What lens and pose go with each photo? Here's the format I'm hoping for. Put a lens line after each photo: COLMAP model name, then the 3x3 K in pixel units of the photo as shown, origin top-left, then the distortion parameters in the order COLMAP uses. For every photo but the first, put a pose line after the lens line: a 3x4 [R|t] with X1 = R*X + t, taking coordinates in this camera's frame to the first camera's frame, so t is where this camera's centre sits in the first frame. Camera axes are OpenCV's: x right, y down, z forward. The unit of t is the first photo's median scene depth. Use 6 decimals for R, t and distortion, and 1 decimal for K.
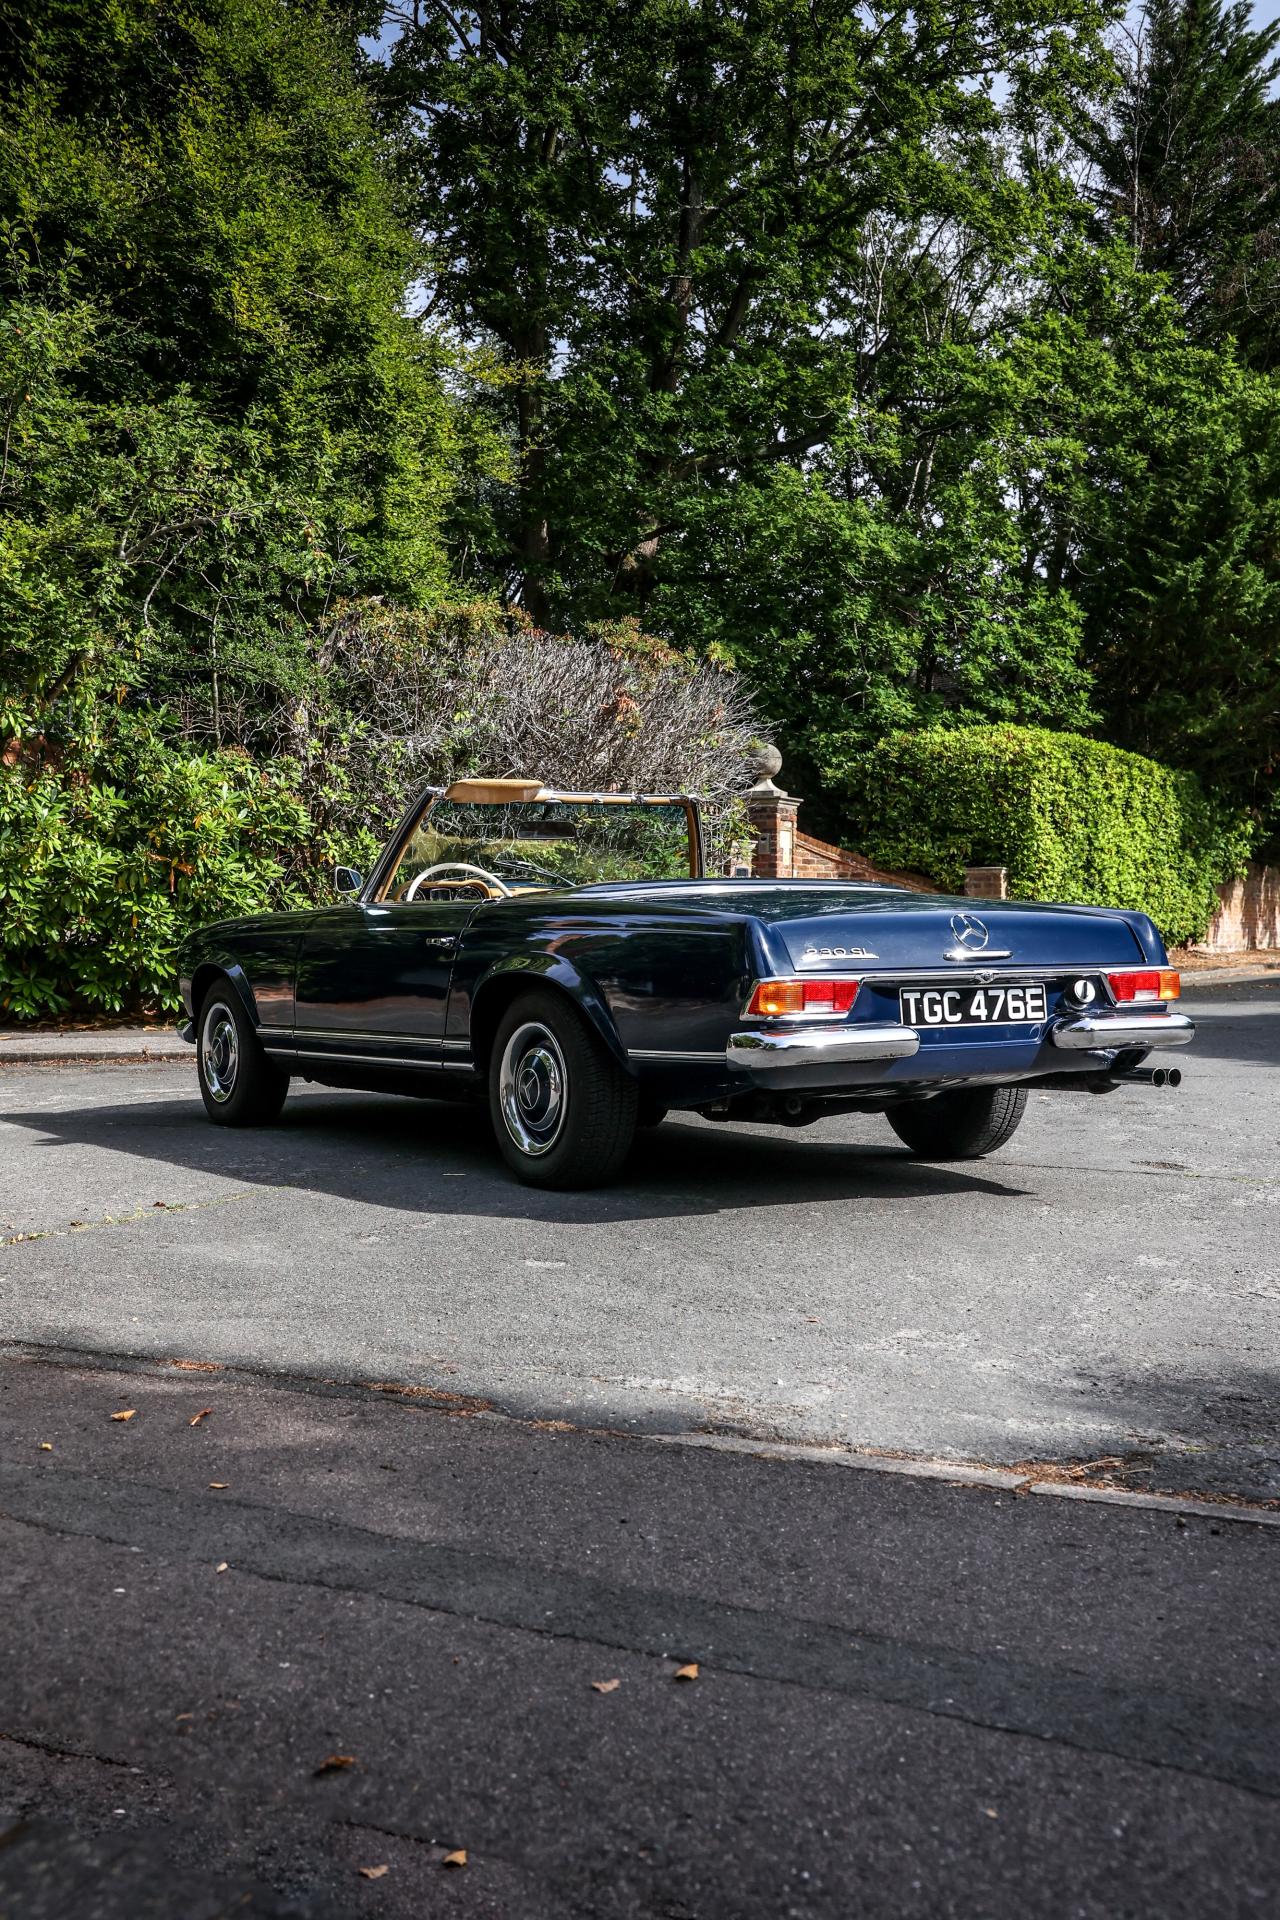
lens RADIAL K [[2066.9, 0, 640.0], [0, 2066.9, 960.0], [0, 0, 1]] dist [0.064031, 0.004572]
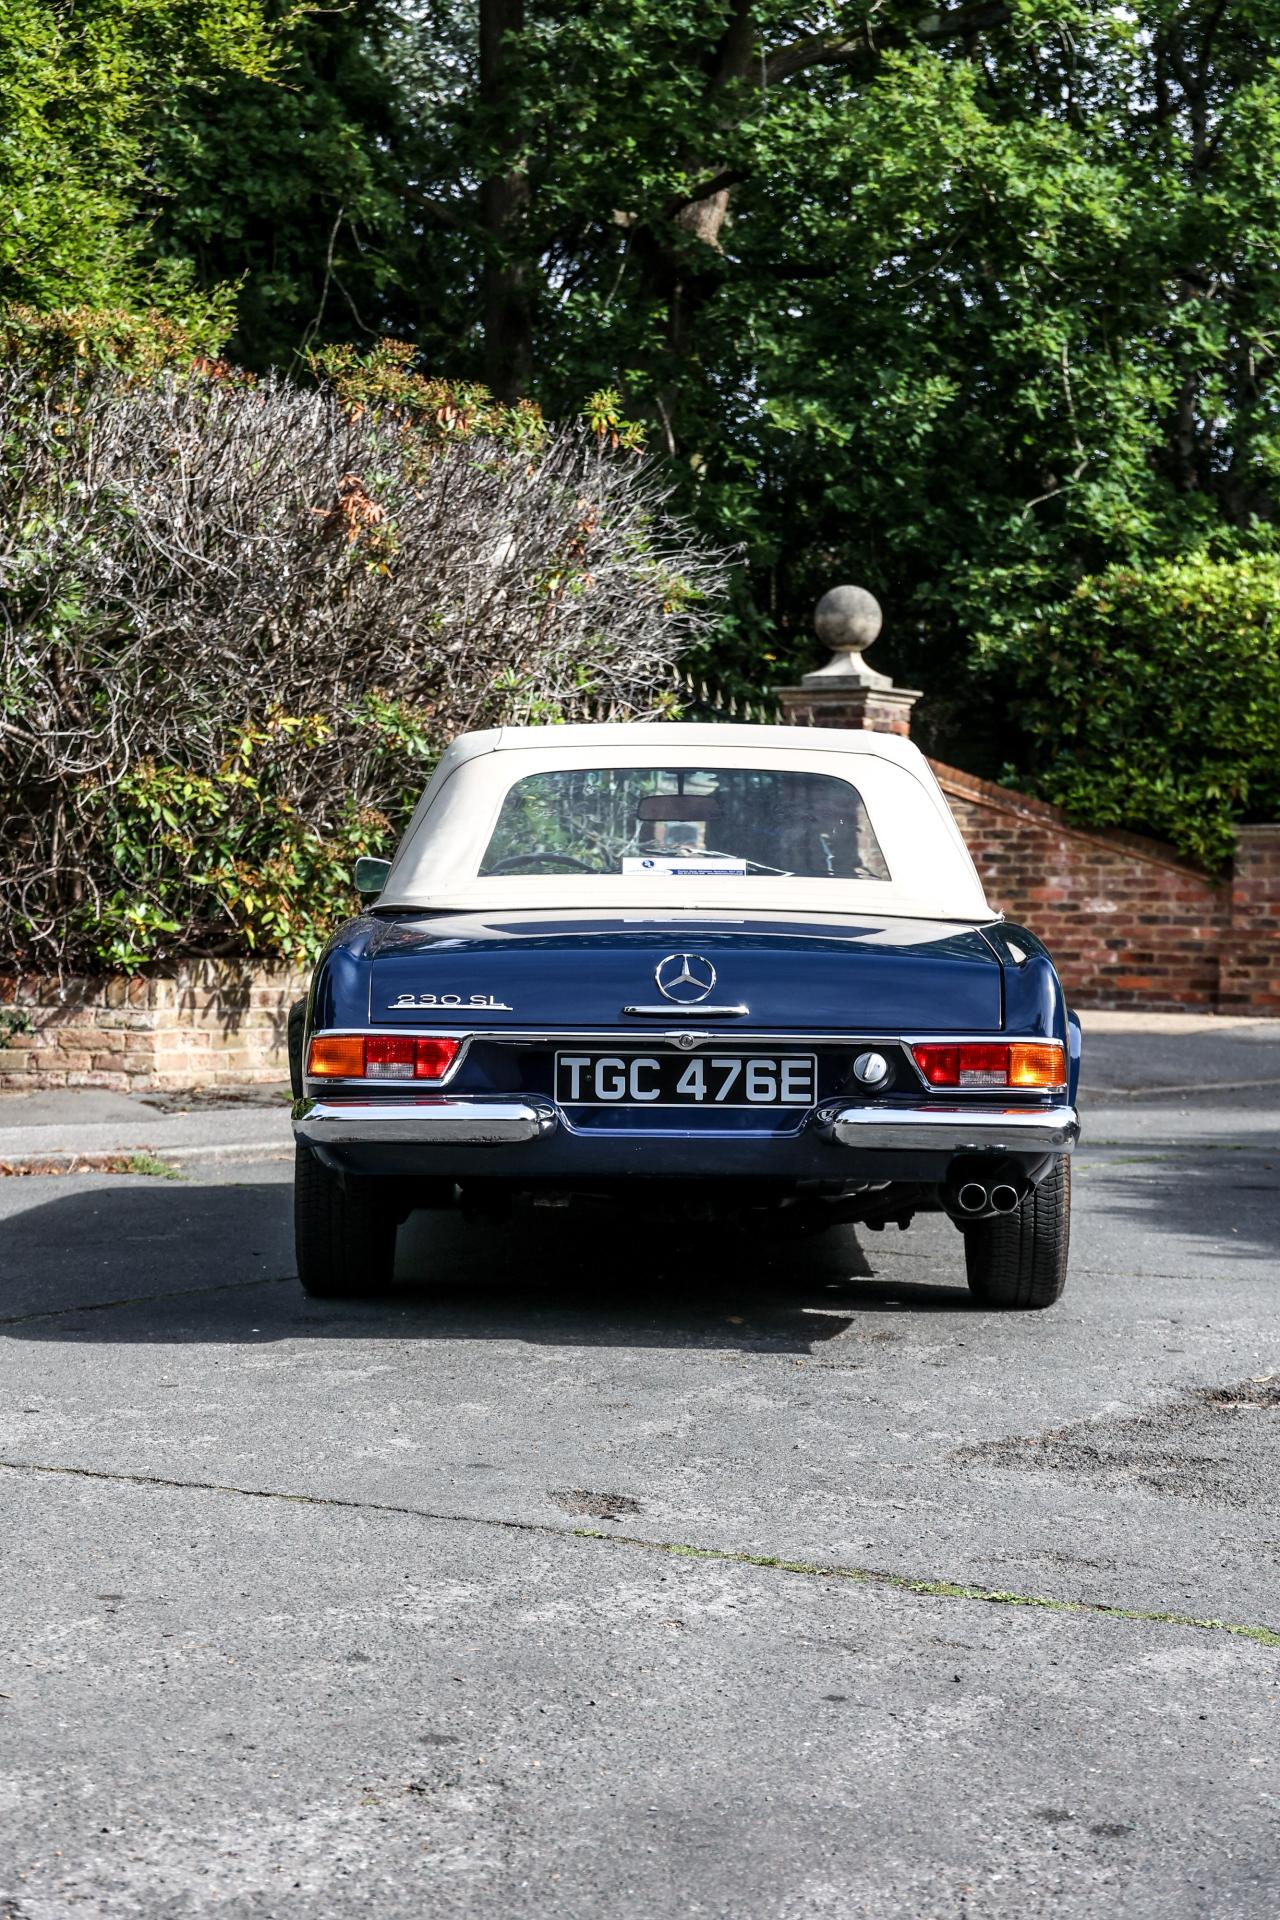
lens RADIAL K [[3686.9, 0, 640.0], [0, 3686.9, 960.0], [0, 0, 1]] dist [0.346606, 0.276711]
pose [[0.996143, 0.020354, -0.085355, 0.098716], [-0.020460, 0.999791, -0.000361, -0.007580], [0.085330, 0.002106, 0.996351, 0.049717]]
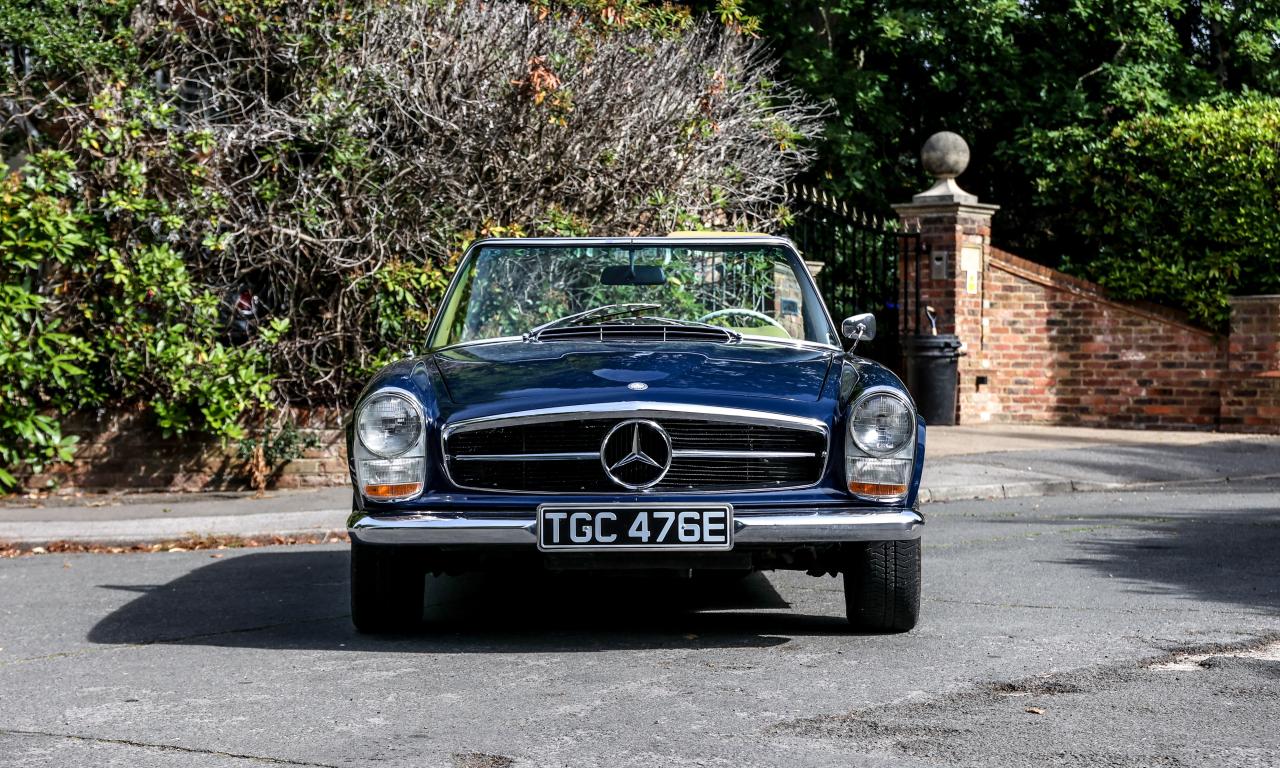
lens RADIAL K [[2548.5, 0, 654.3], [0, 2548.5, 388.3], [0, 0, 1]] dist [0.342641, 0.329671]
pose [[0.984258, 0.006968, -0.176598, 0.133535], [-0.008302, 0.999942, -0.006814, -0.004335], [0.176540, 0.008173, 0.984260, 0.065548]]
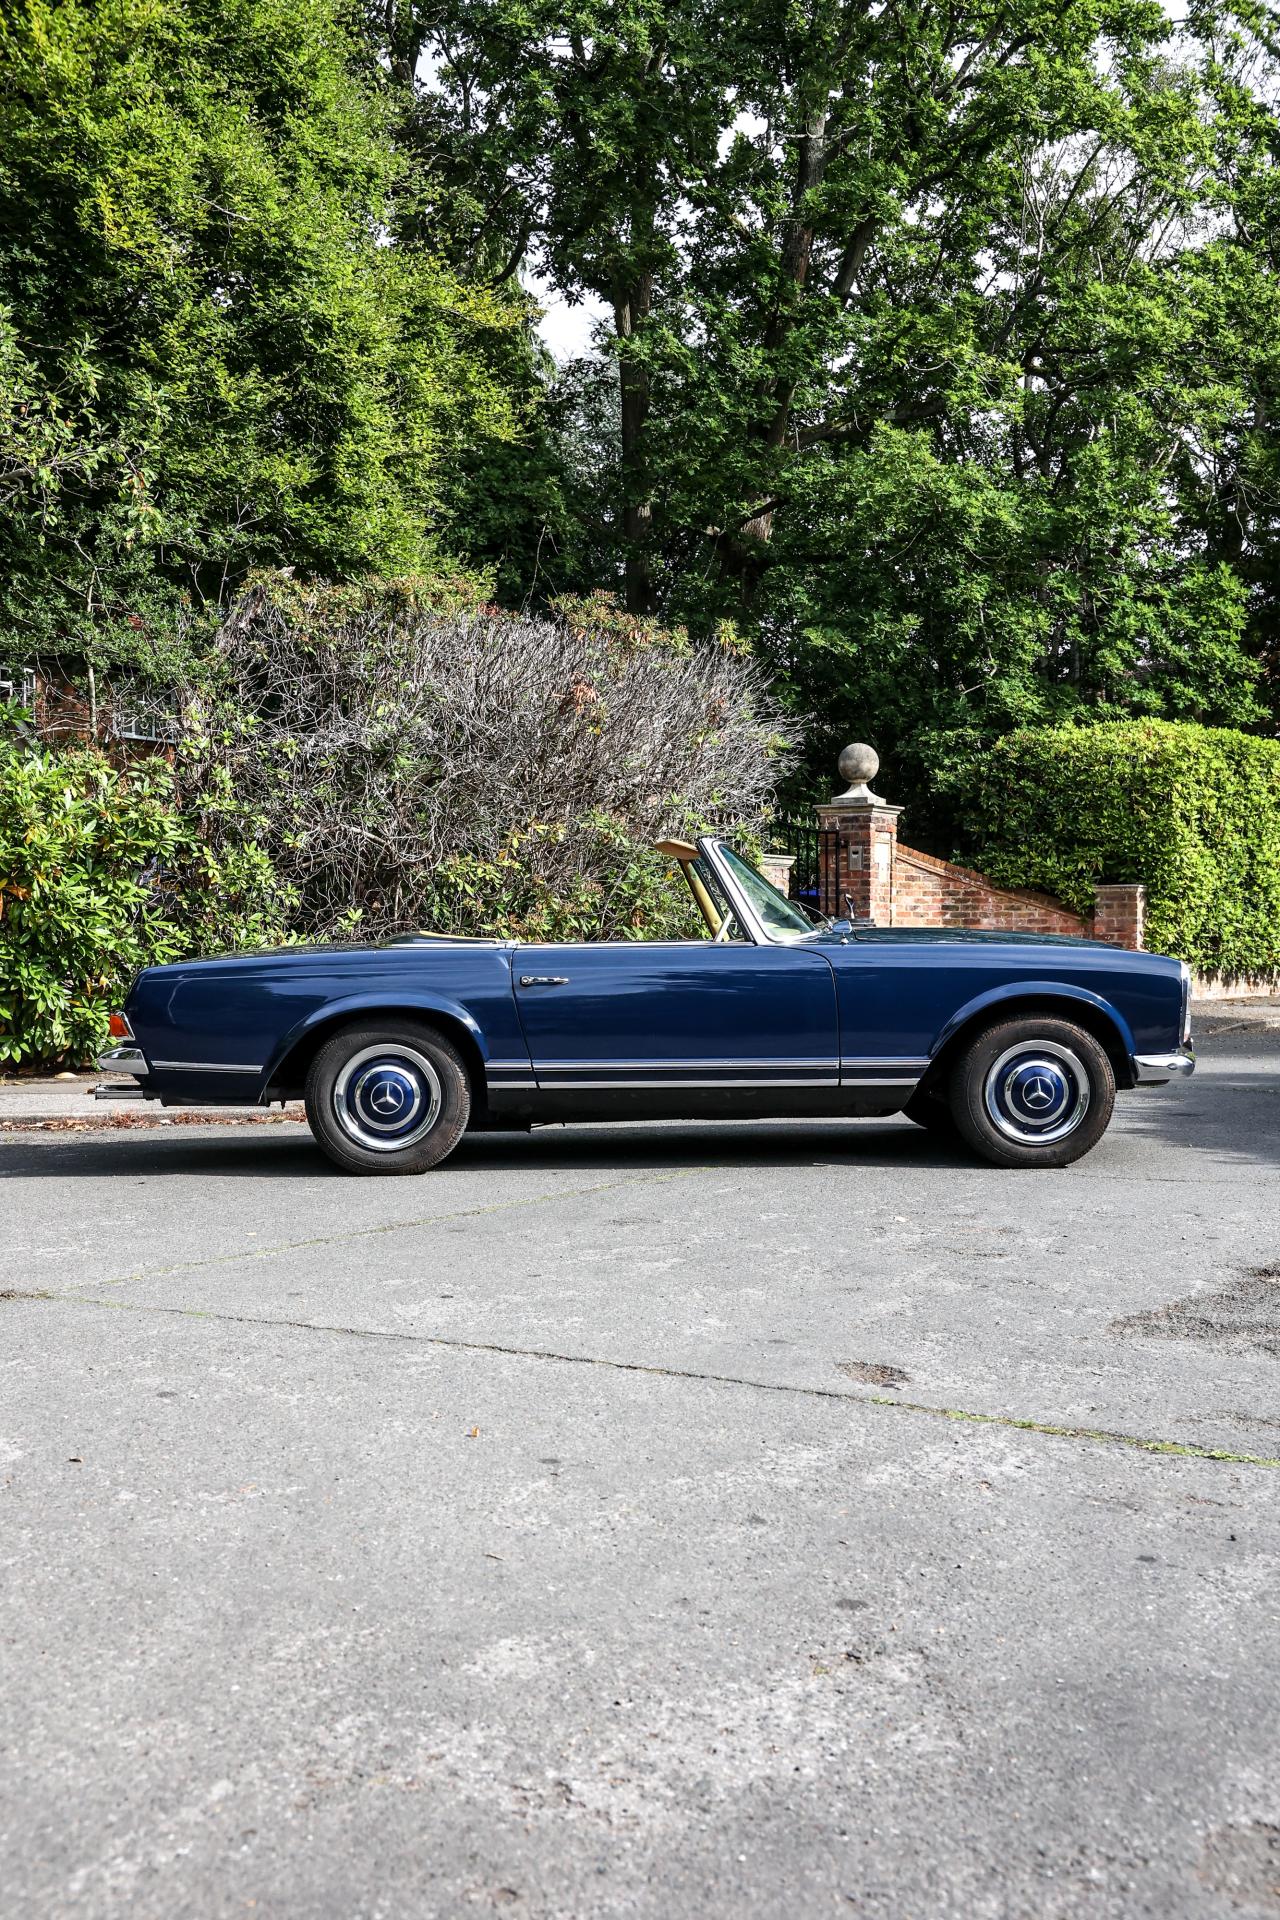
lens RADIAL K [[2136.9, 0, 641.7], [0, 2136.9, 966.8], [0, 0, 1]] dist [0.051399, 0.139699]
pose [[0.993987, 0.004996, -0.109382, 0.074964], [-0.005342, 0.999982, -0.002869, -0.007788], [0.109365, 0.003436, 0.993996, 0.100734]]
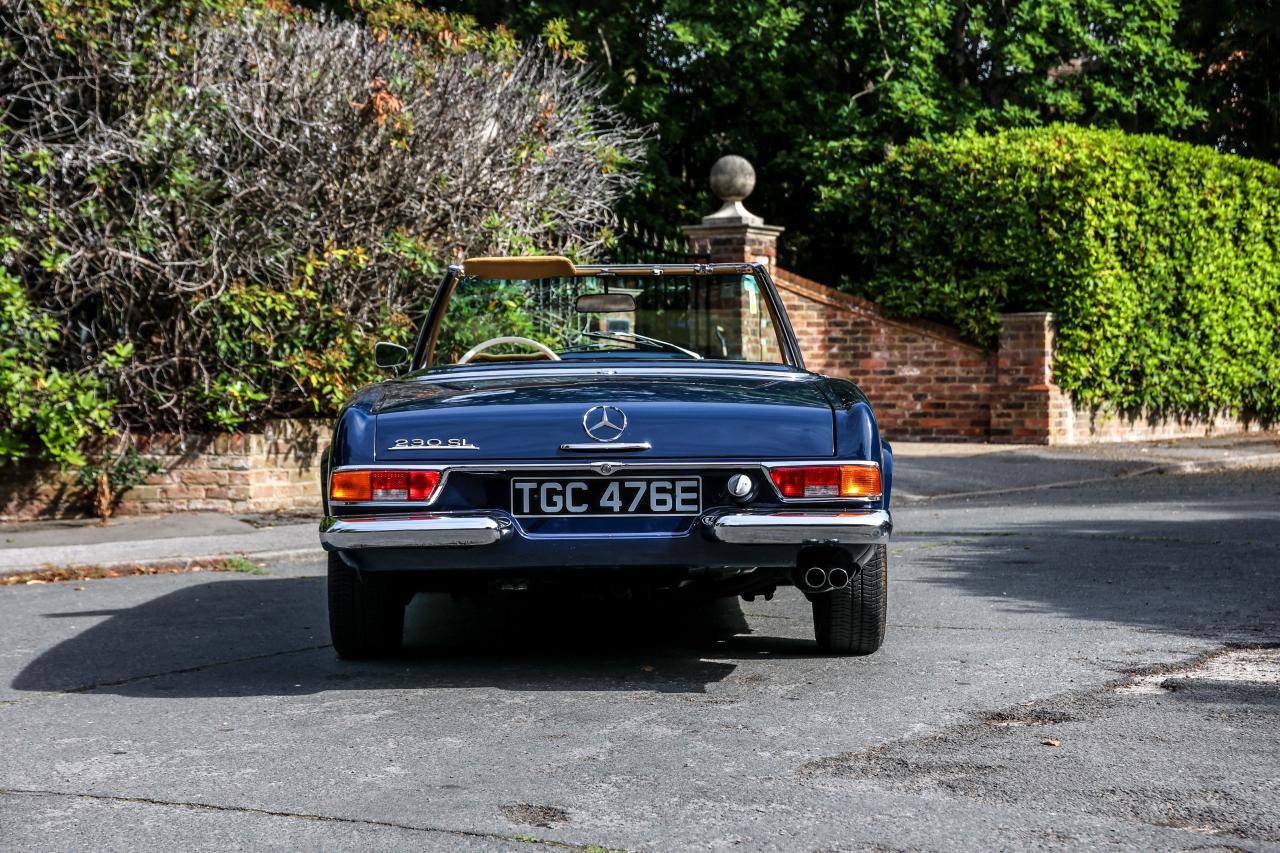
lens RADIAL K [[2457.9, 0, 640.0], [0, 2457.9, 426.5], [0, 0, 1]] dist [0.346606, 0.276711]
pose [[0.997438, -0.001262, -0.071530, 0.100695], [0.001522, 0.999992, 0.003574, -0.006735], [0.071525, -0.003673, 0.997432, 0.076907]]
